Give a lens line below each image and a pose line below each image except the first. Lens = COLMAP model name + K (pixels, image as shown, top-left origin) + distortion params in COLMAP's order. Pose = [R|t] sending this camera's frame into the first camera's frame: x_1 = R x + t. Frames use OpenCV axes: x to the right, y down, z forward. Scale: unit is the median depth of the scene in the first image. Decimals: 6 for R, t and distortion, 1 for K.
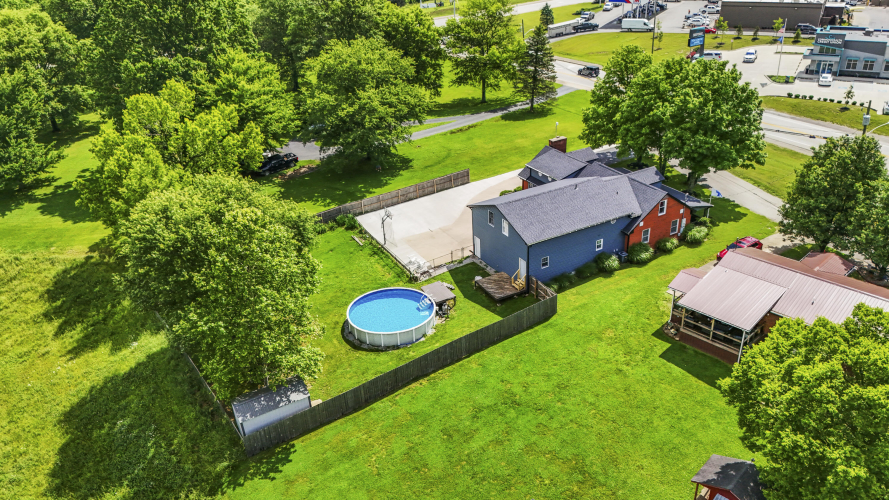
lens RADIAL K [[680.5, 0, 444.5], [0, 680.5, 250.0], [0, 0, 1]] dist [0.066006, -0.092550]
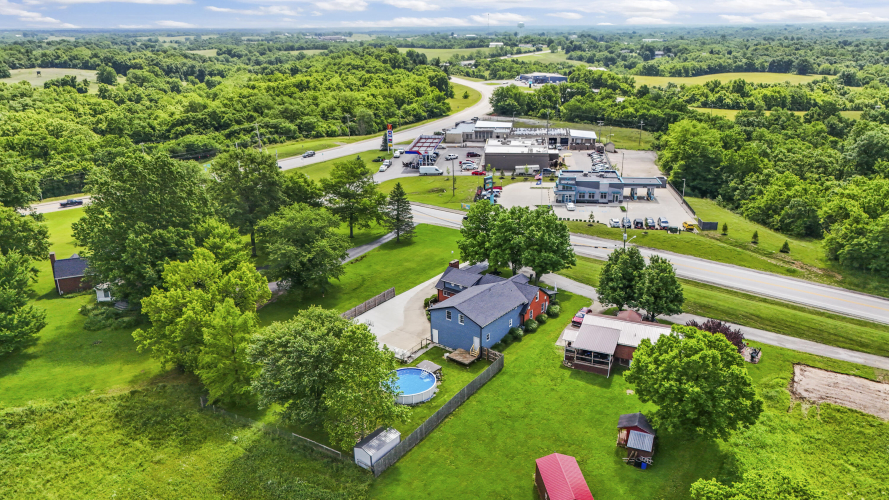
lens RADIAL K [[641.2, 0, 444.5], [0, 641.2, 250.0], [0, 0, 1]] dist [0.036570, 0.000155]
pose [[0.923918, -0.089863, 0.371887, -0.465899], [0.148824, 0.979884, -0.132959, 0.001479], [-0.352458, 0.178189, 0.918707, -0.393580]]
